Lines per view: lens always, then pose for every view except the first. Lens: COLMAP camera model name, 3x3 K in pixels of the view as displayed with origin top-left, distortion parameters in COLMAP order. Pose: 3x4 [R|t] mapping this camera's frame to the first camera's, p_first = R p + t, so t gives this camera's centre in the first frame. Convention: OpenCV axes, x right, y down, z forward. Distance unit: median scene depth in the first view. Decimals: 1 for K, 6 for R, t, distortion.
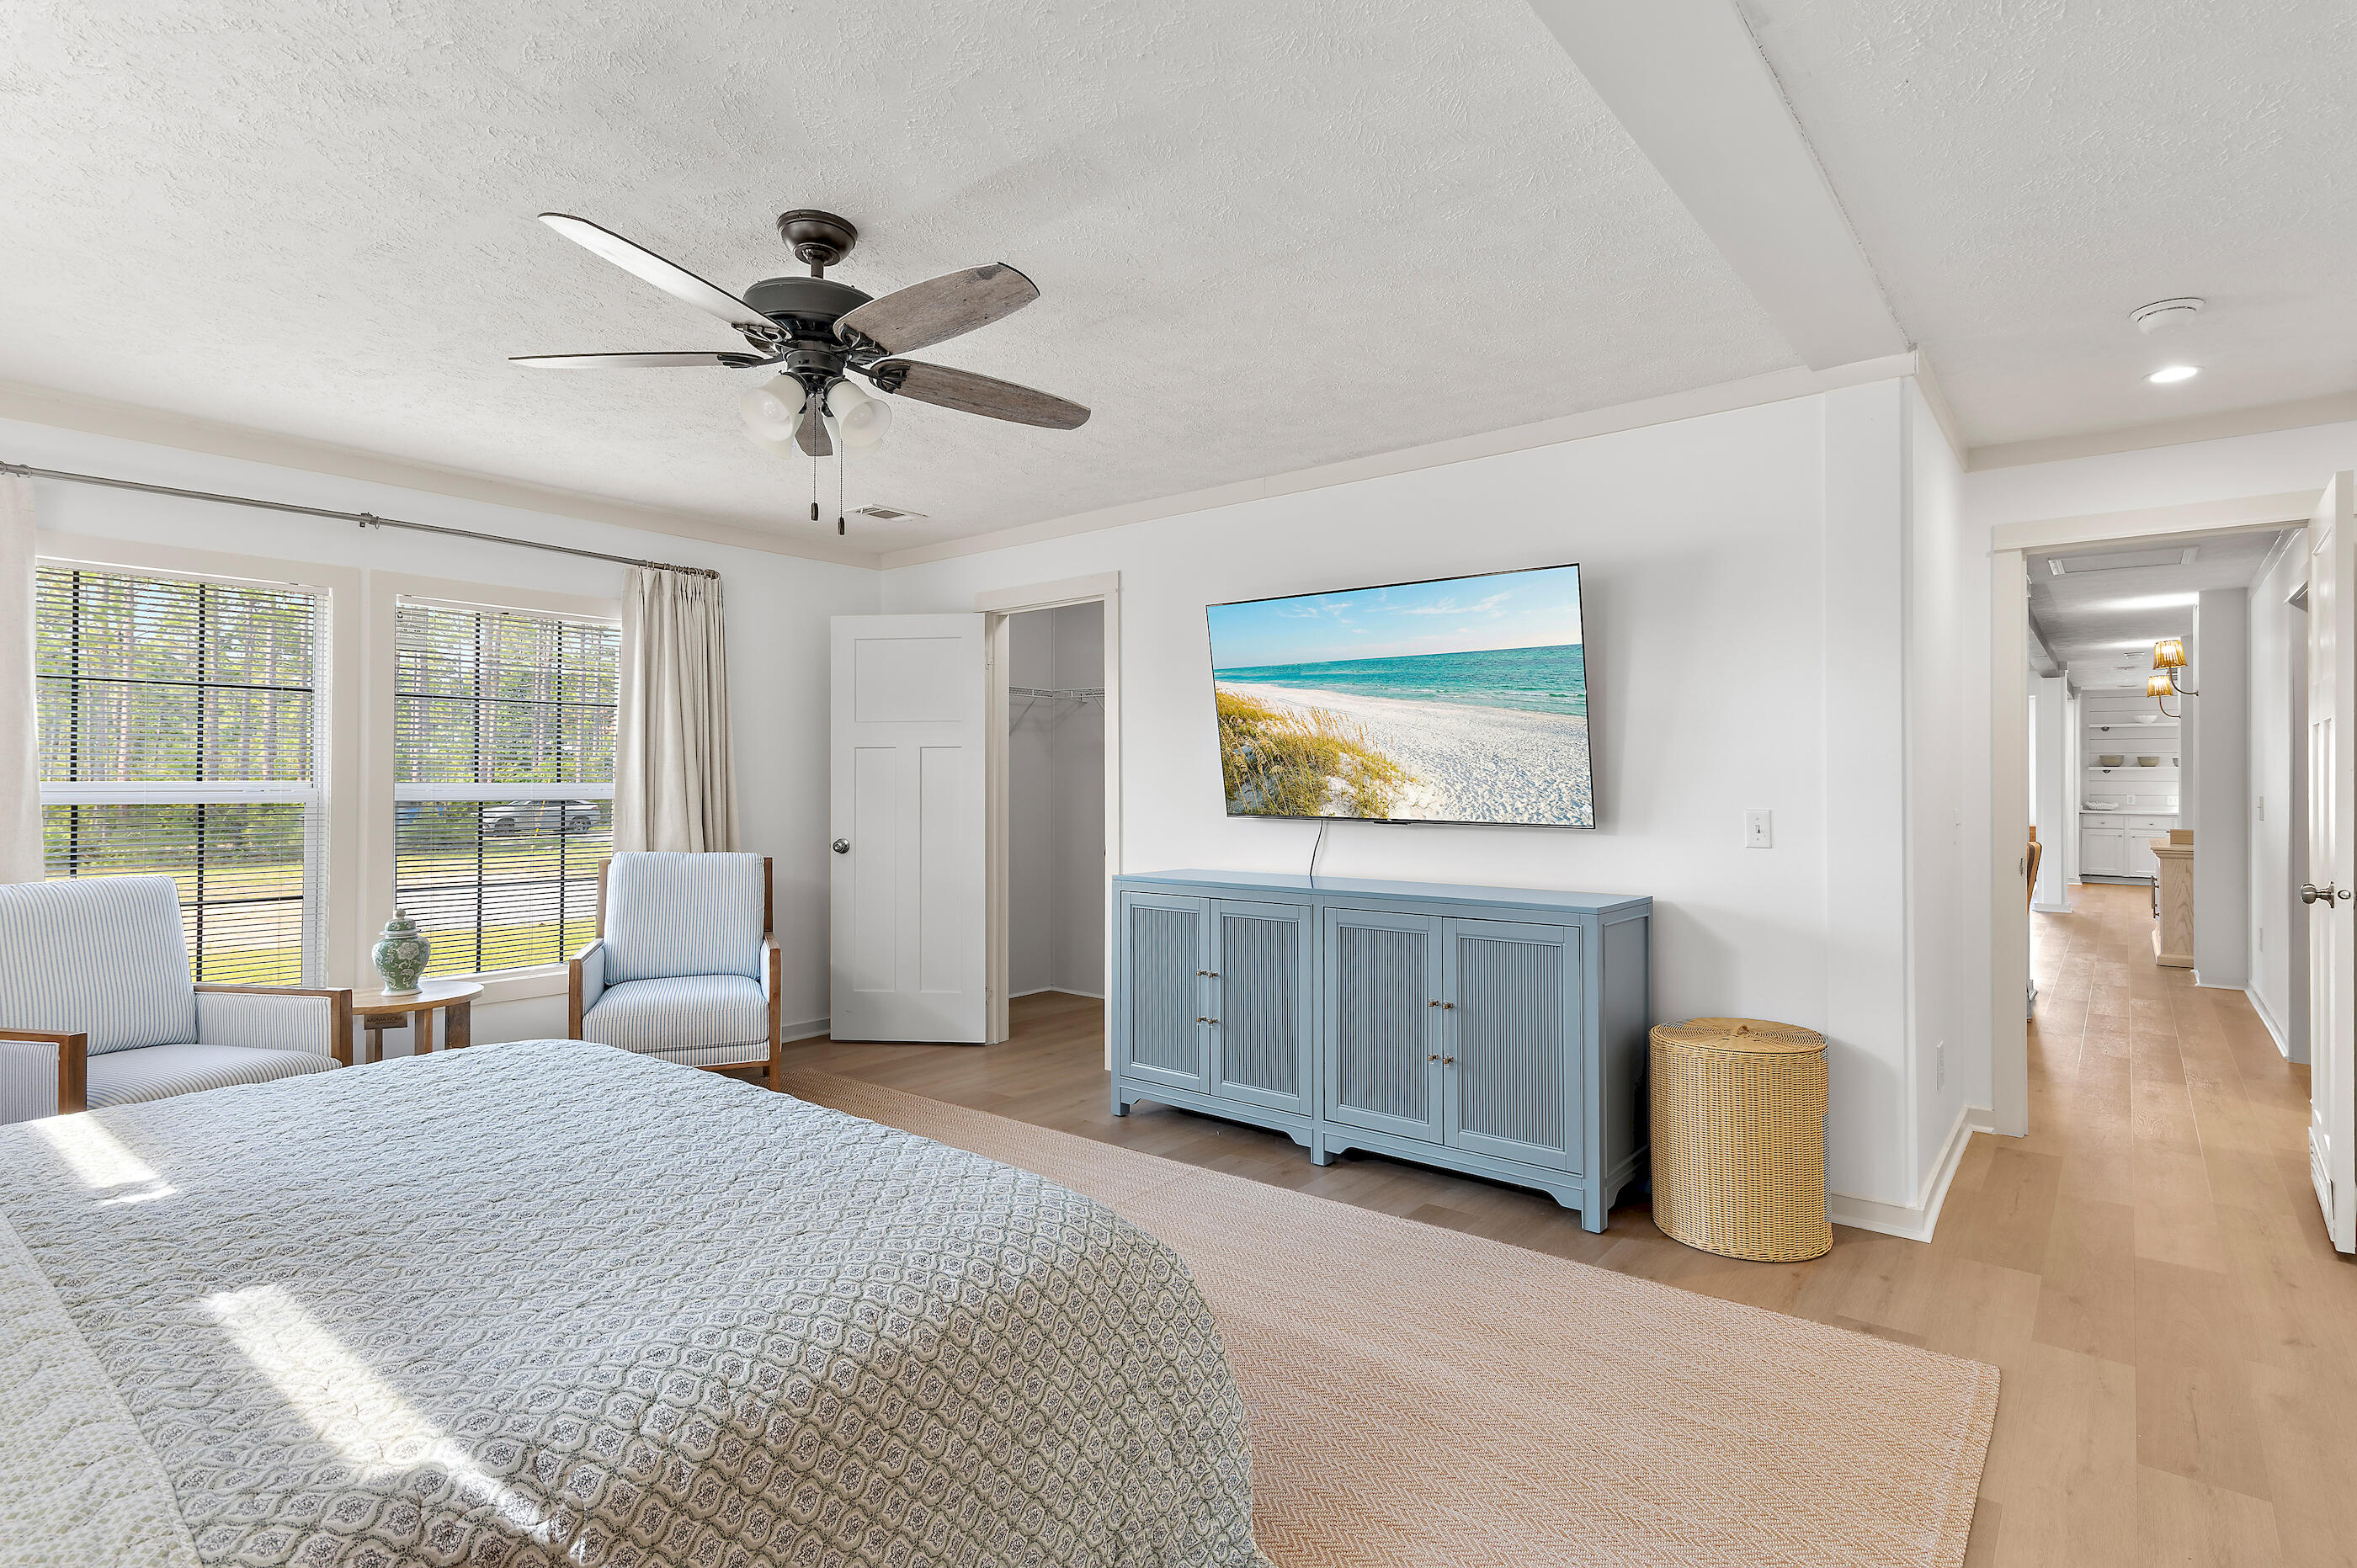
lens RADIAL K [[1165.1, 0, 1178.5], [0, 1165.1, 784.0], [0, 0, 1]] dist [-0.000171, -0.000036]
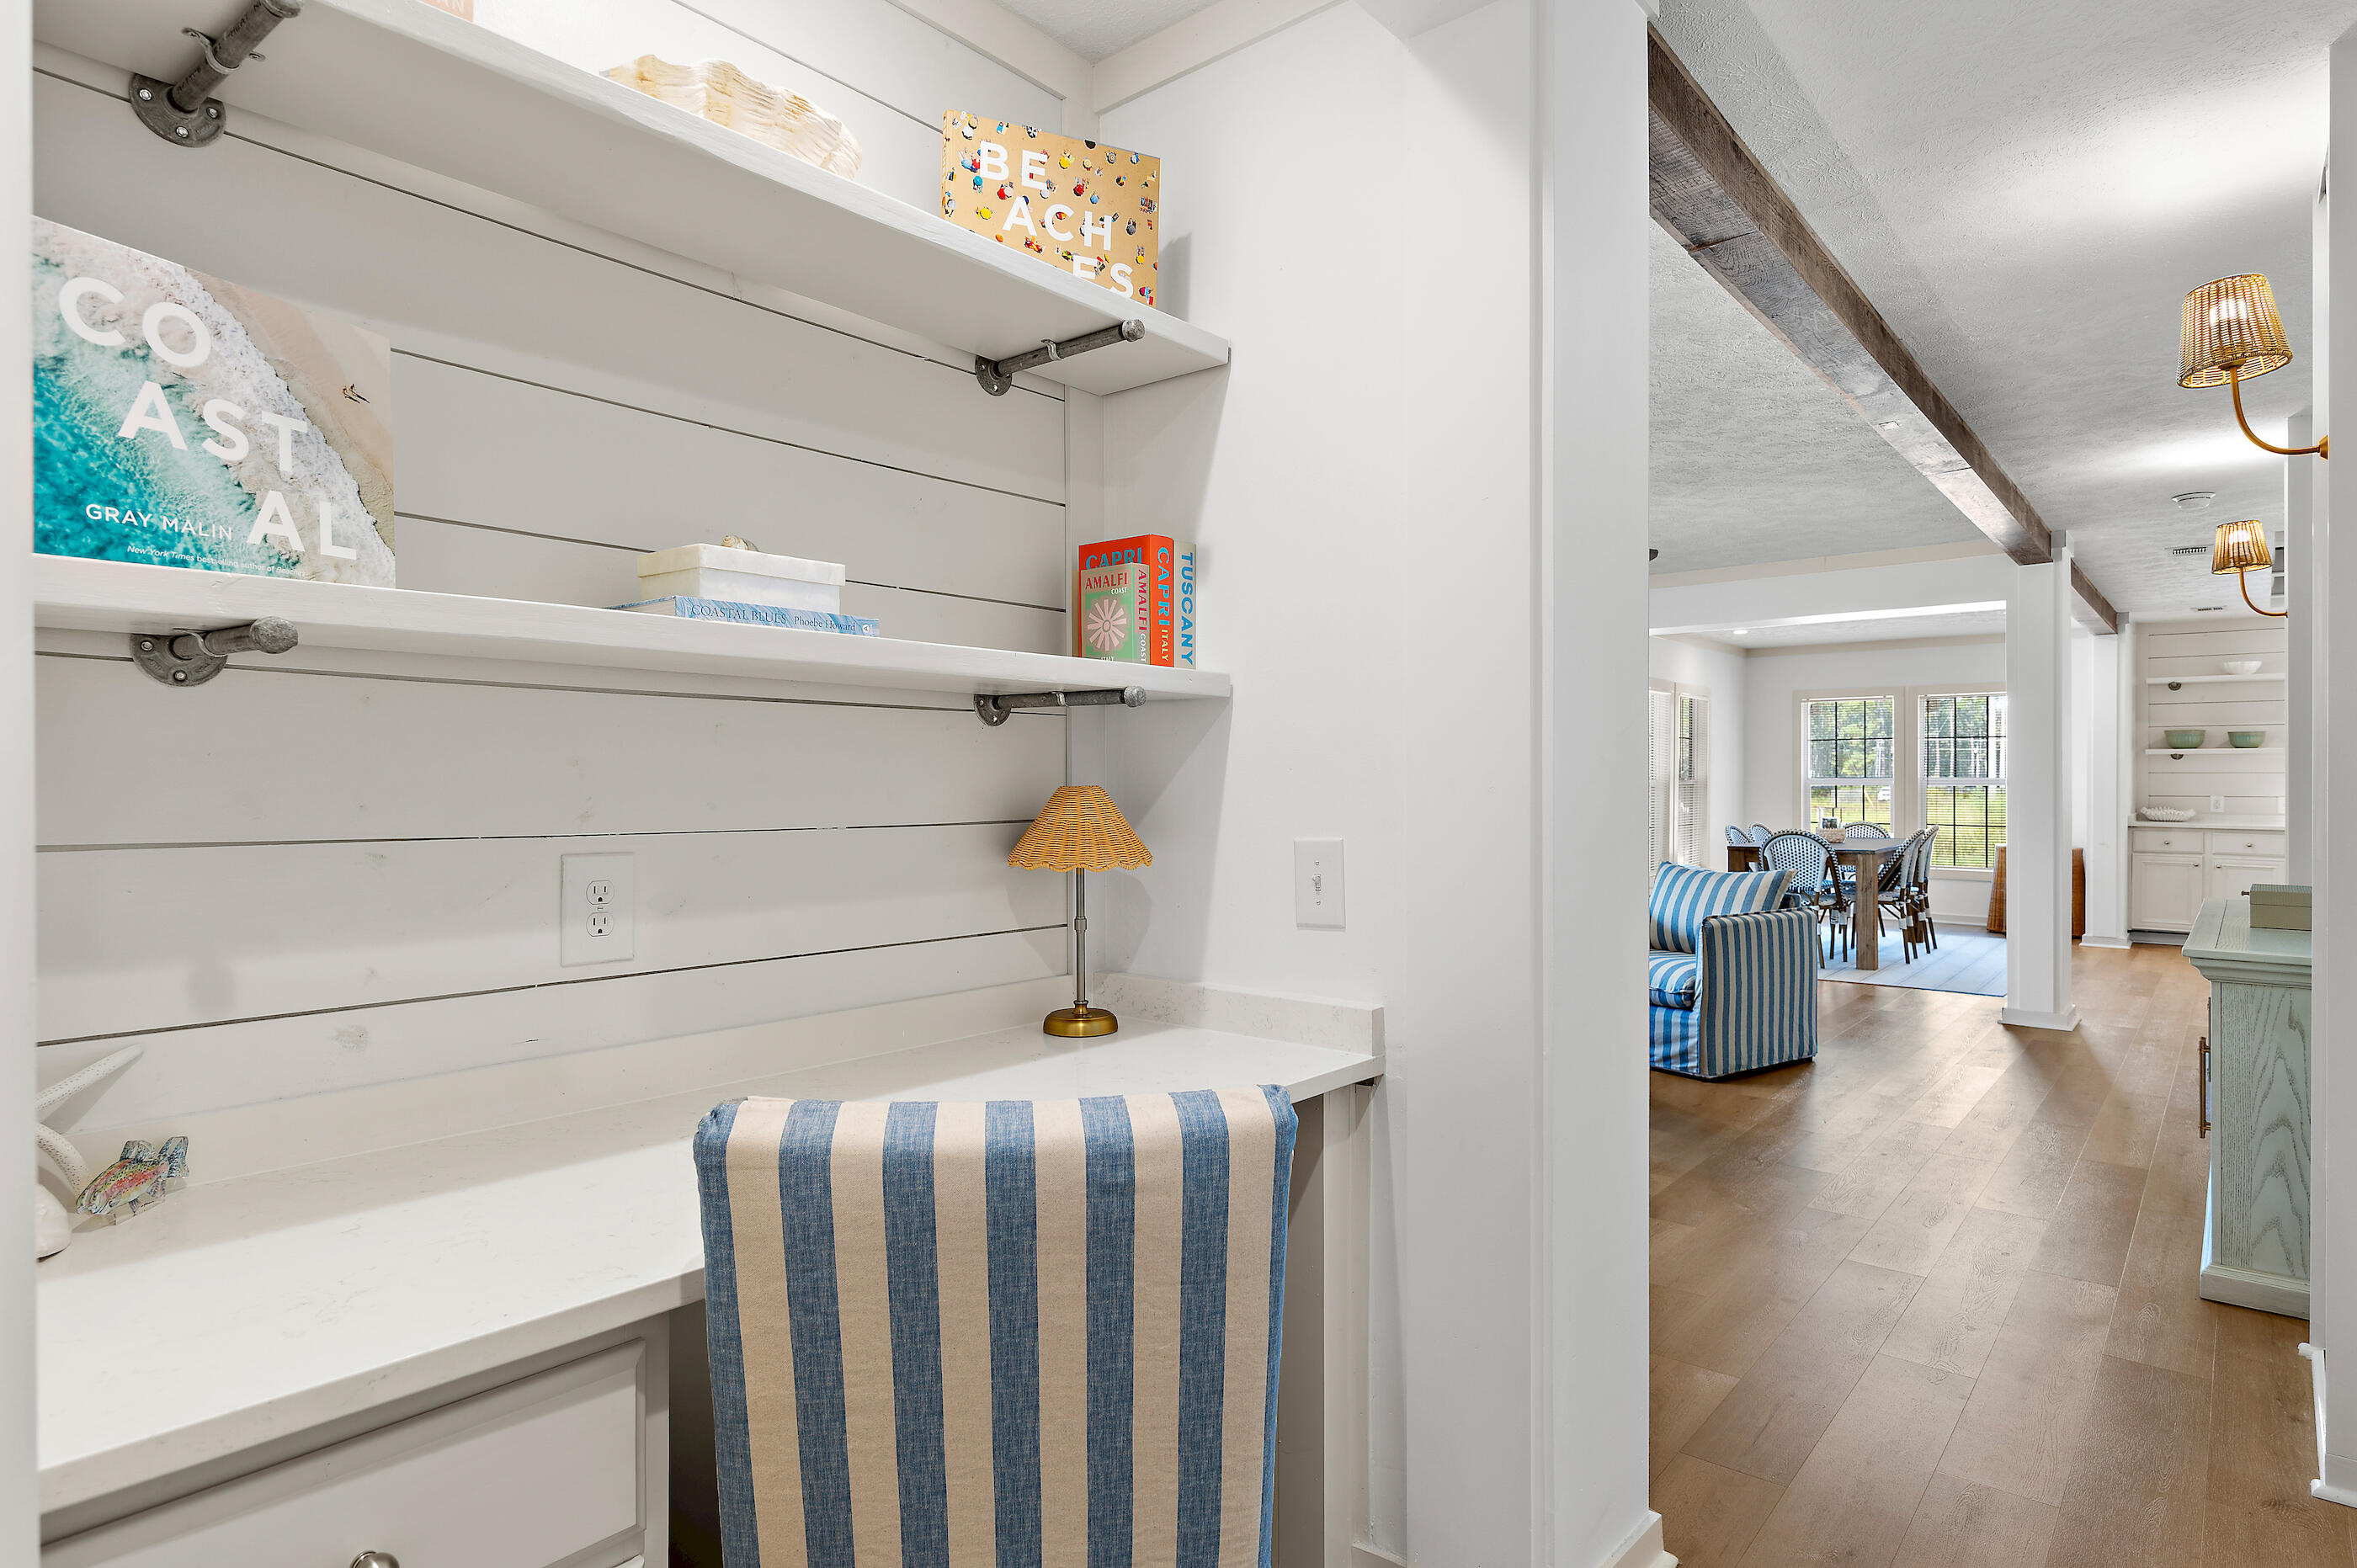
lens RADIAL K [[1270.0, 0, 1178.5], [0, 1270.0, 784.0], [0, 0, 1]] dist [0.000181, -0.000167]
pose [[0.999810, 0.004075, -0.019060, 0.303503], [-0.004003, 0.999985, 0.003811, 0.002790], [0.019076, -0.003734, 0.999811, 0.345576]]
